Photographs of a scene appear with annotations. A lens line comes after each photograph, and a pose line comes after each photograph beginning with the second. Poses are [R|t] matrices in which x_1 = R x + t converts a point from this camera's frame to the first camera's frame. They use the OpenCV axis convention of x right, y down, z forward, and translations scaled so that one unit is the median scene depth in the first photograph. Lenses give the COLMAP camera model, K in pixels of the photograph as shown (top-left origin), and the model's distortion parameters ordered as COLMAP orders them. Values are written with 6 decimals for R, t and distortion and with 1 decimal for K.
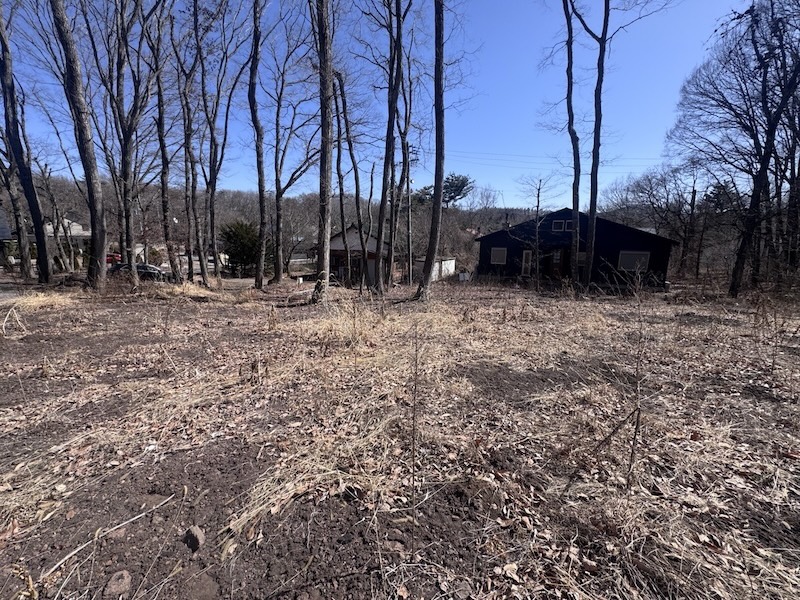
lens RADIAL K [[317.8, 0, 396.7], [0, 317.8, 296.4], [0, 0, 1]] dist [-0.003701, 0.000622]
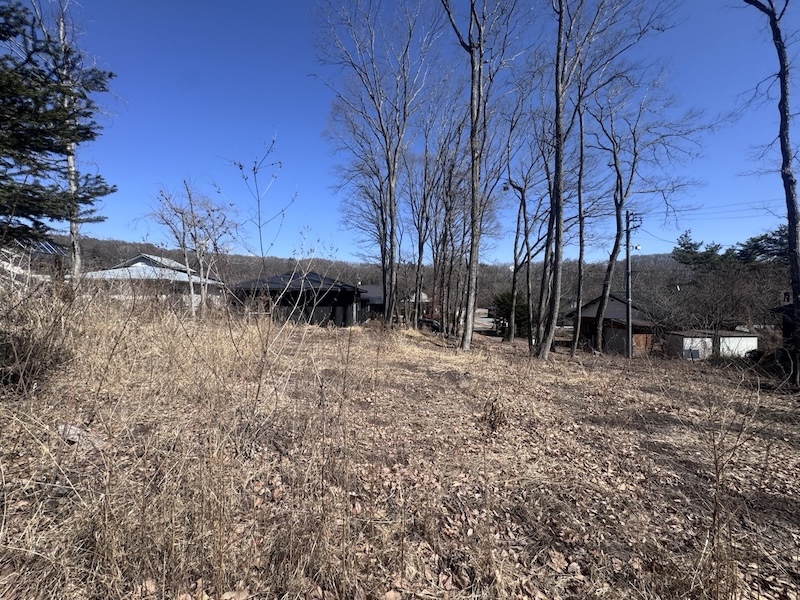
lens RADIAL K [[317.8, 0, 400.1], [0, 317.8, 300.2], [0, 0, 1]] dist [-0.003701, 0.000622]
pose [[0.610211, -0.000790, -0.792238, 0.579272], [-0.153317, 0.980977, -0.119068, 0.022090], [0.777262, 0.194120, 0.598482, -0.142487]]
